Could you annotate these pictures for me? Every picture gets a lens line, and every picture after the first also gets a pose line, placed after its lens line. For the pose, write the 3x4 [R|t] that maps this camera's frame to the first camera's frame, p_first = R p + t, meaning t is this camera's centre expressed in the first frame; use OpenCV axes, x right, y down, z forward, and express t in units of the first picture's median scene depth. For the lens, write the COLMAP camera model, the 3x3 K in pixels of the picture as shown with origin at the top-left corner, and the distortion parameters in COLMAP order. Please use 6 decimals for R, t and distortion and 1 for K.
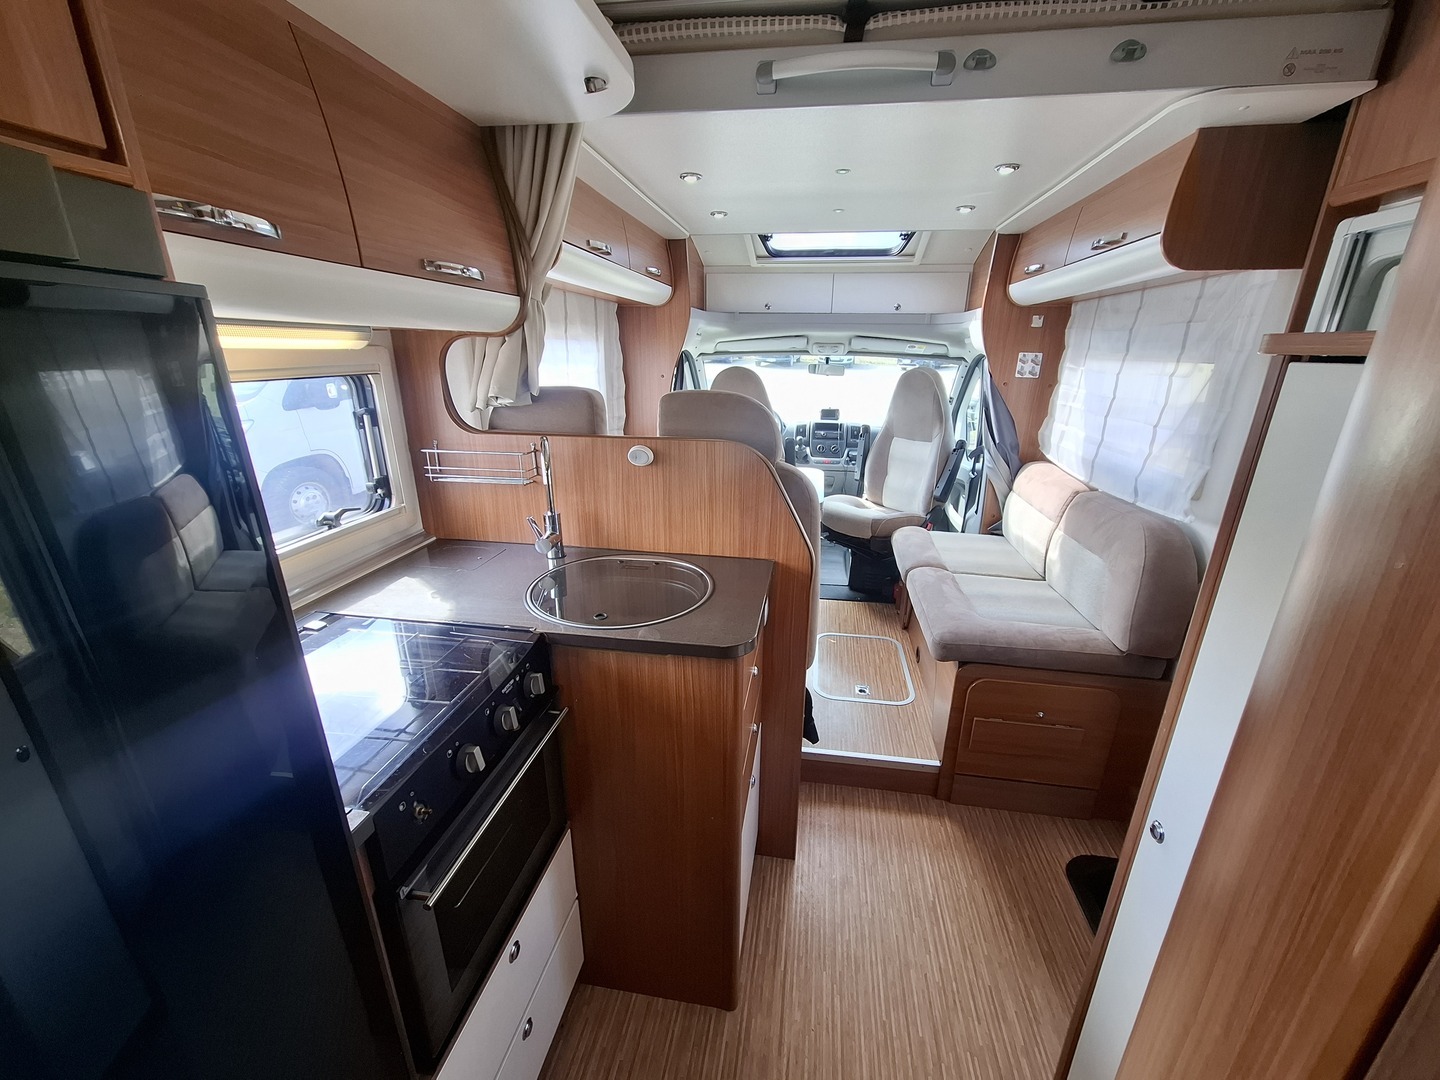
lens RADIAL K [[565.7, 0, 731.1], [0, 565.7, 538.5], [0, 0, 1]] dist [-0.006362, -0.000049]
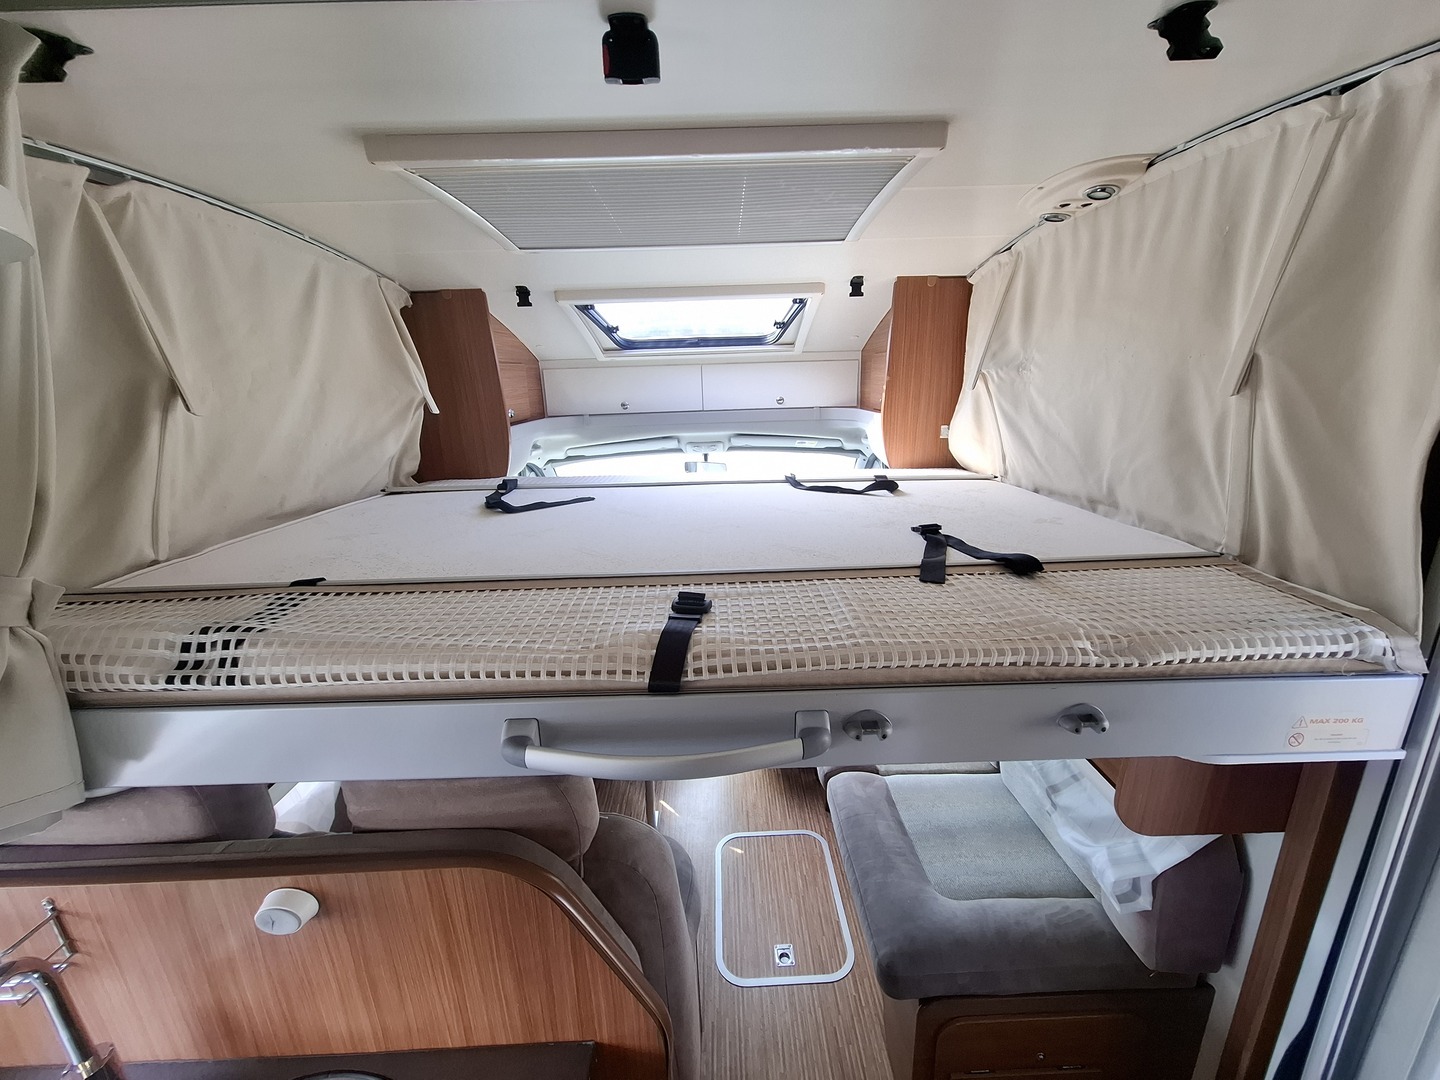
lens RADIAL K [[569.1, 0, 723.2], [0, 569.1, 531.9], [0, 0, 1]] dist [0.000070, -0.000066]
pose [[0.985509, -0.082617, 0.148145, 0.072616], [0.091922, 0.994128, -0.057090, -0.182401], [-0.142559, 0.069880, 0.987316, 0.199562]]
